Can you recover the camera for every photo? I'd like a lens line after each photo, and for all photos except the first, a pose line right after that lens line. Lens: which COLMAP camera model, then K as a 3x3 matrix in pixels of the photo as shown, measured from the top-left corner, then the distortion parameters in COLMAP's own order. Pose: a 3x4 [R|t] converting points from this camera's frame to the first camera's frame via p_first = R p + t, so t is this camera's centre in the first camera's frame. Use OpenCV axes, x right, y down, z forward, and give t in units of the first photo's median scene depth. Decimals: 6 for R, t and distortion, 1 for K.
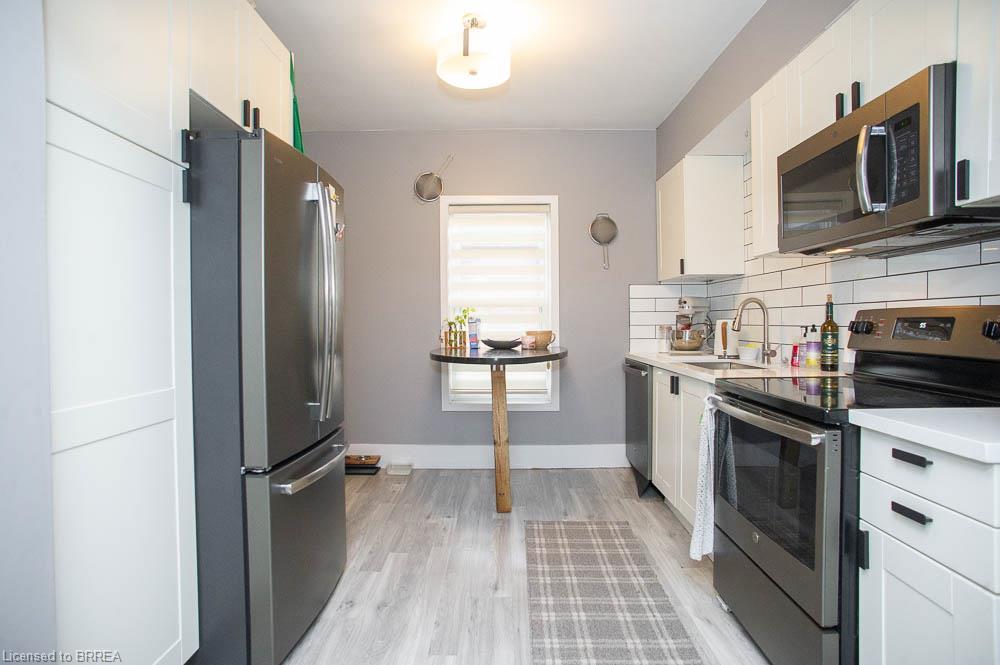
lens RADIAL K [[525.9, 0, 500.0], [0, 525.9, 332.5], [0, 0, 1]] dist [-0.102044, 0.055181]
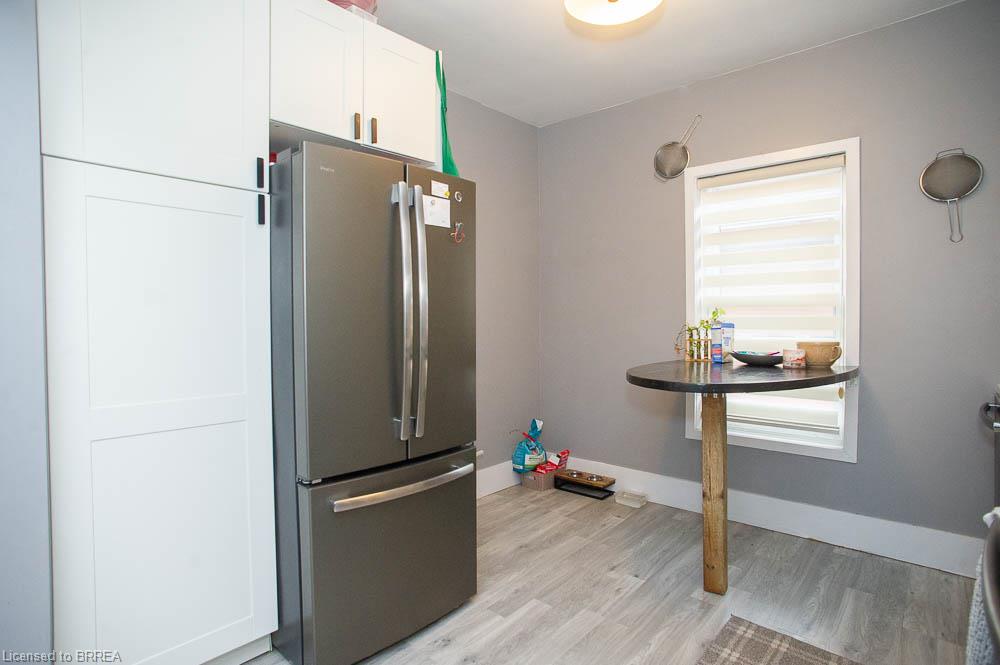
lens RADIAL K [[525.9, 0, 500.0], [0, 525.9, 332.5], [0, 0, 1]] dist [-0.102044, 0.055181]
pose [[0.732182, 0.019383, -0.680833, 0.224678], [-0.013274, 0.999811, 0.014189, -0.019747], [0.680979, -0.001352, 0.732301, 0.235500]]
